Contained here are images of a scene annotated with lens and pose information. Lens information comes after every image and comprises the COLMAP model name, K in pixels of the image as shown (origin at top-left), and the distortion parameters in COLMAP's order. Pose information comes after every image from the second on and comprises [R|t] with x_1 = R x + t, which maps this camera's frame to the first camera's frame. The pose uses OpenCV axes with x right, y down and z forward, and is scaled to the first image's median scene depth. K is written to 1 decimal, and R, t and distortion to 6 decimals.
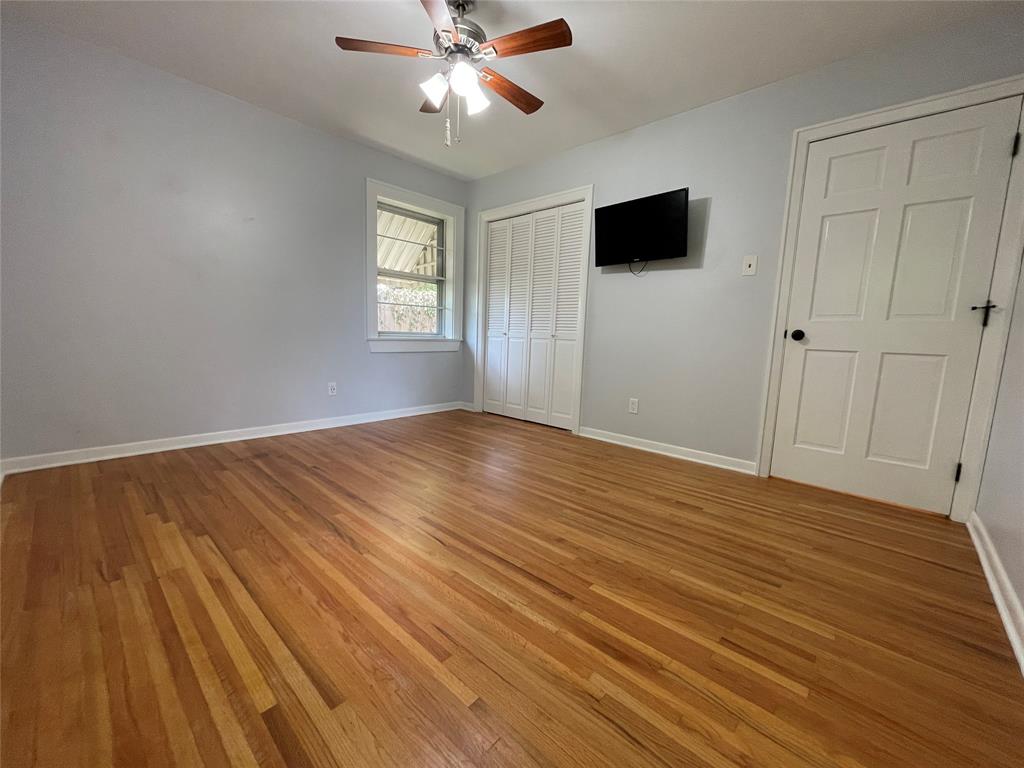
lens RADIAL K [[413.5, 0, 513.1], [0, 413.5, 384.2], [0, 0, 1]] dist [0.002515, -0.000316]
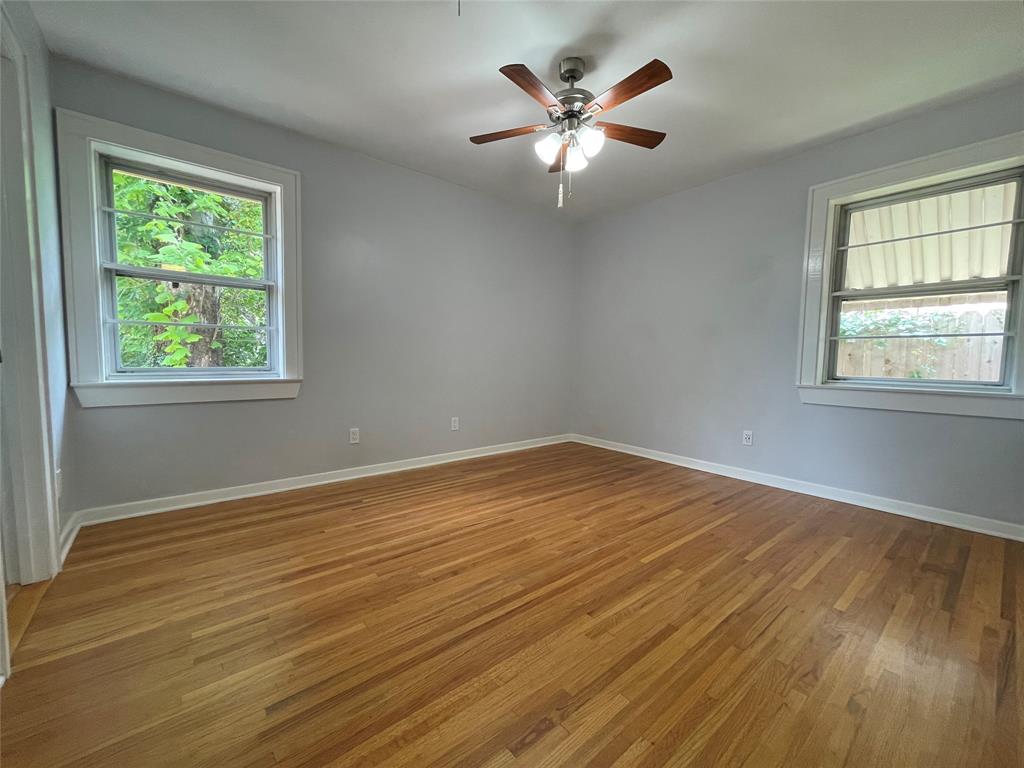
lens RADIAL K [[413.5, 0, 511.3], [0, 413.5, 384.4], [0, 0, 1]] dist [0.002515, -0.000316]
pose [[-0.133780, 0.029158, -0.990582, 0.963814], [-0.145231, 0.988198, 0.048701, -0.133350], [0.980312, 0.150378, -0.127967, 1.062616]]
